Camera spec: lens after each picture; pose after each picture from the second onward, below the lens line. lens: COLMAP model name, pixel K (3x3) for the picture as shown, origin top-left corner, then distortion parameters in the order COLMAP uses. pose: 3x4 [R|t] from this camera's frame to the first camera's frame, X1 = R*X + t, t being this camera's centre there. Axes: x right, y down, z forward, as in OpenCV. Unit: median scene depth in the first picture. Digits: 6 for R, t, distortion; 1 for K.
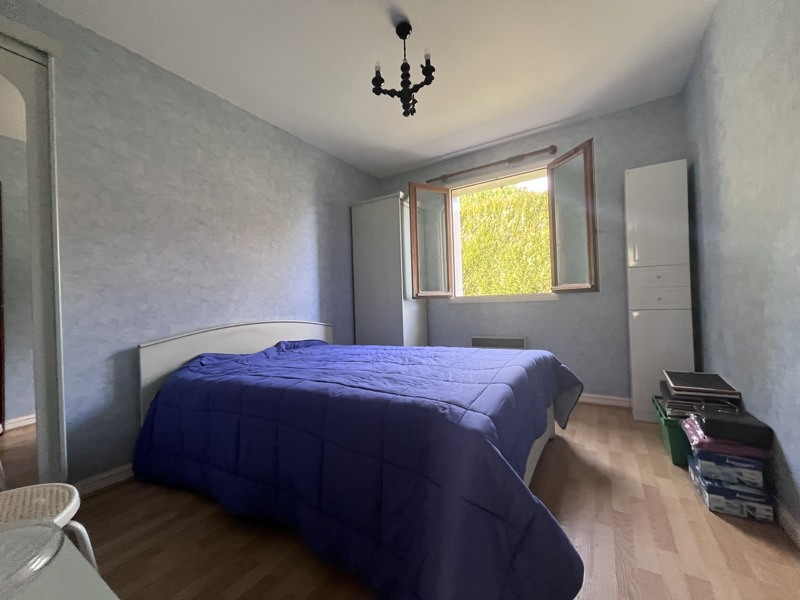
lens RADIAL K [[329.9, 0, 400.0], [0, 329.9, 300.0], [0, 0, 1]] dist [-0.000752, -0.000061]
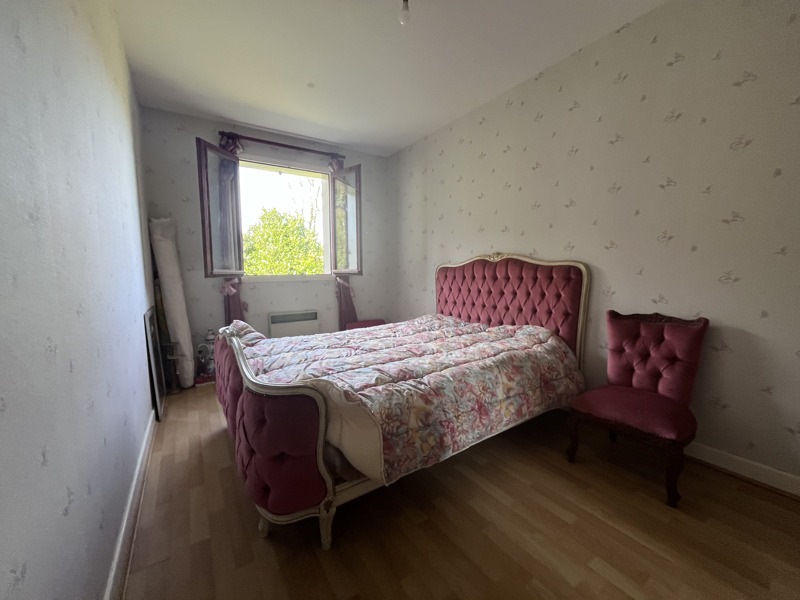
lens RADIAL K [[329.9, 0, 400.0], [0, 329.9, 300.0], [0, 0, 1]] dist [-0.000752, -0.000061]
pose [[0.439405, -0.055097, 0.896598, -0.541920], [-0.030318, 0.996639, 0.076104, -0.028448], [-0.897777, -0.060624, 0.436257, 0.189848]]
